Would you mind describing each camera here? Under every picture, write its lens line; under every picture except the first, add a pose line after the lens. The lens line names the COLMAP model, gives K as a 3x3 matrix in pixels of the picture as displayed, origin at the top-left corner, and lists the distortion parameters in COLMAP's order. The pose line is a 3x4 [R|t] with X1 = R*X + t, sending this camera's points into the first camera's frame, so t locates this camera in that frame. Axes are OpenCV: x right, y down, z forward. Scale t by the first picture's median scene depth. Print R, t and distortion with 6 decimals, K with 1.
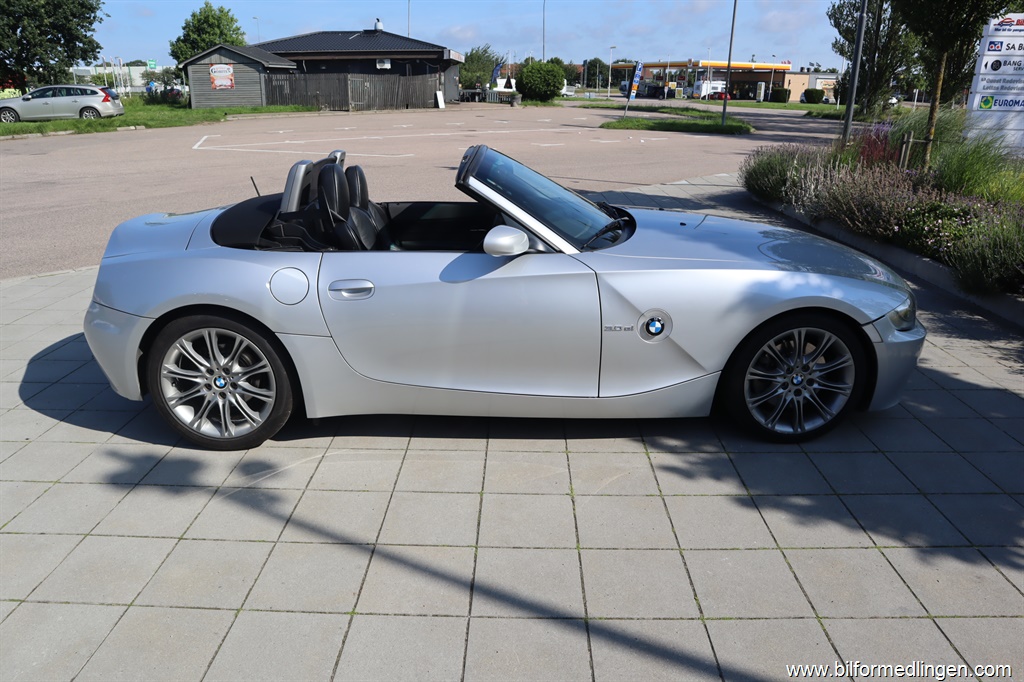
lens RADIAL K [[701.9, 0, 511.0], [0, 701.9, 352.8], [0, 0, 1]] dist [-0.123434, 0.072333]
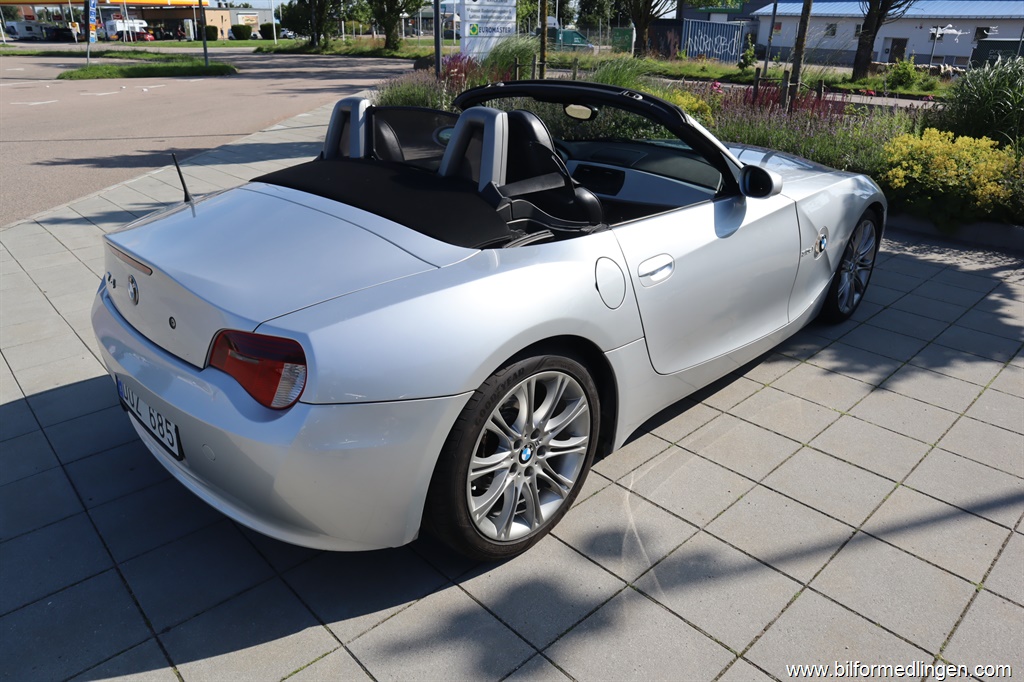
lens RADIAL K [[703.9, 0, 506.6], [0, 703.9, 330.5], [0, 0, 1]] dist [-0.107376, 0.069656]
pose [[0.724152, -0.274306, 0.632740, -0.115829], [0.242918, 0.960147, 0.138232, -0.023459], [-0.645442, 0.053603, 0.761926, 0.068901]]
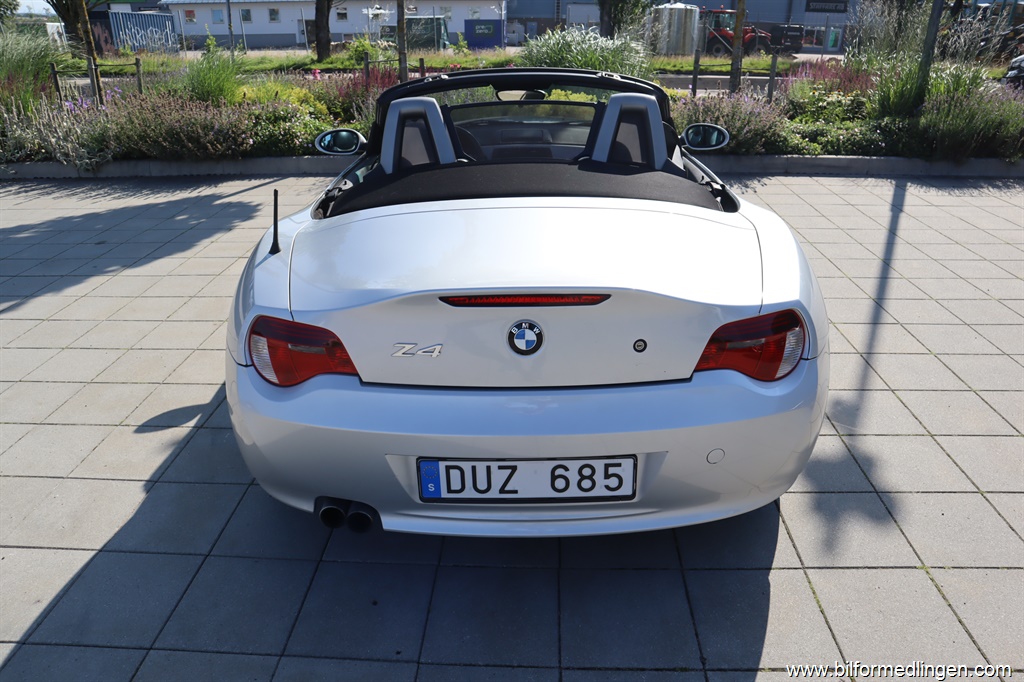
lens RADIAL K [[701.9, 0, 511.0], [0, 701.9, 352.8], [0, 0, 1]] dist [-0.123434, 0.072333]
pose [[0.032906, -0.444137, 0.895355, -0.160684], [0.359932, 0.840998, 0.403945, -0.058025], [-0.932398, 0.308975, 0.187533, 0.158172]]
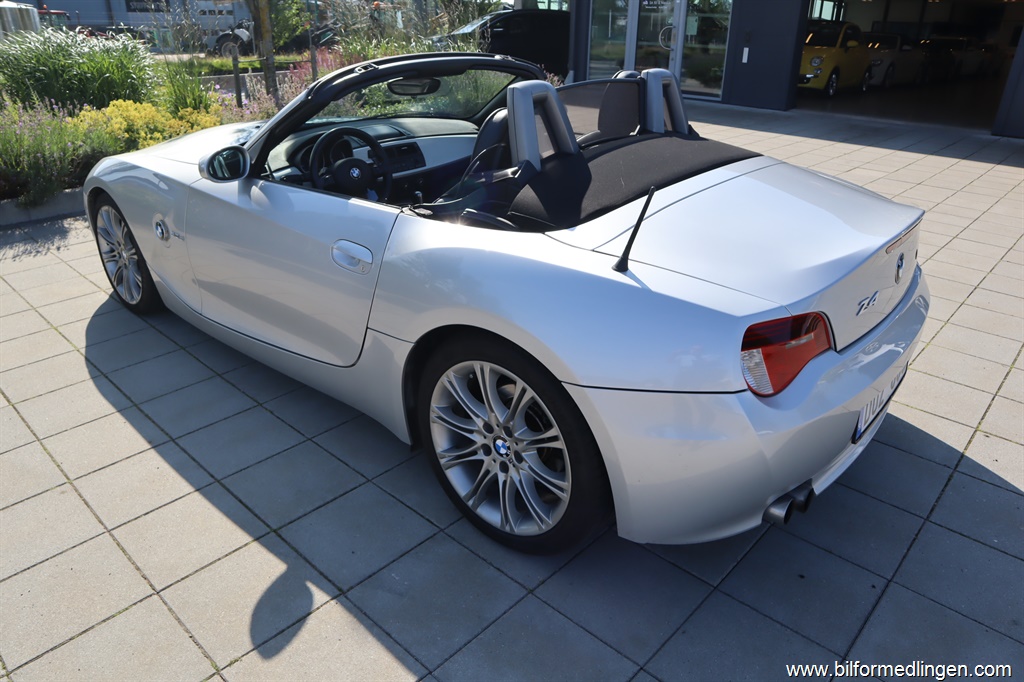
lens RADIAL K [[704.0, 0, 512.0], [0, 704.0, 341.0], [0, 0, 1]] dist [-0.121315, 0.075915]
pose [[-0.744952, -0.294771, 0.598462, -0.112266], [0.220205, 0.738153, 0.637683, -0.089365], [-0.629727, 0.606828, -0.484979, 0.250315]]
